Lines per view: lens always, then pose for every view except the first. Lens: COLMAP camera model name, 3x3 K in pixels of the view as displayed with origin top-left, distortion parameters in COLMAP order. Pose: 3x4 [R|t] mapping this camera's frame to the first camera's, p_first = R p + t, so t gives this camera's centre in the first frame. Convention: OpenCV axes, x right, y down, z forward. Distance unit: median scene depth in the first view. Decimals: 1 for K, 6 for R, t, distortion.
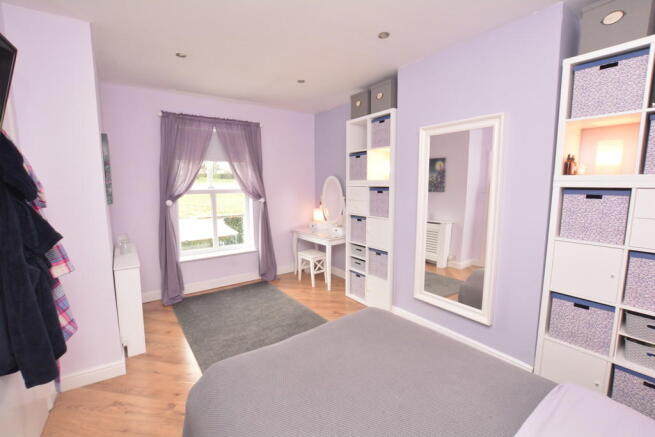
lens RADIAL K [[290.0, 0, 327.5], [0, 290.0, 218.5], [0, 0, 1]] dist [-0.028647, 0.000941]
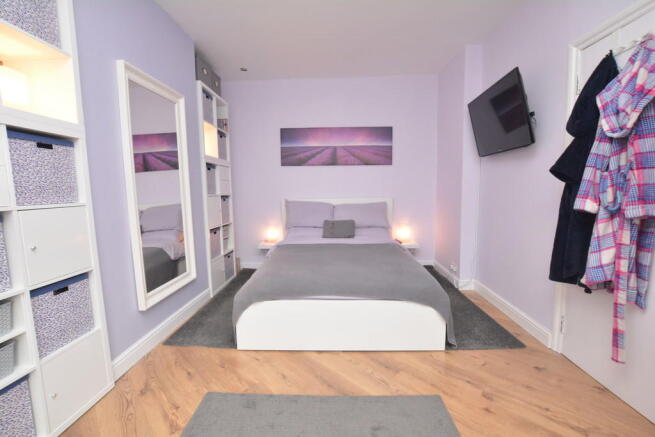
lens RADIAL K [[290.0, 0, 327.5], [0, 290.0, 218.5], [0, 0, 1]] dist [-0.028647, 0.000941]
pose [[-0.799372, -0.032028, 0.599983, -0.411121], [0.103213, 0.976415, 0.189635, -0.022899], [-0.591905, 0.213515, -0.777213, 1.125445]]
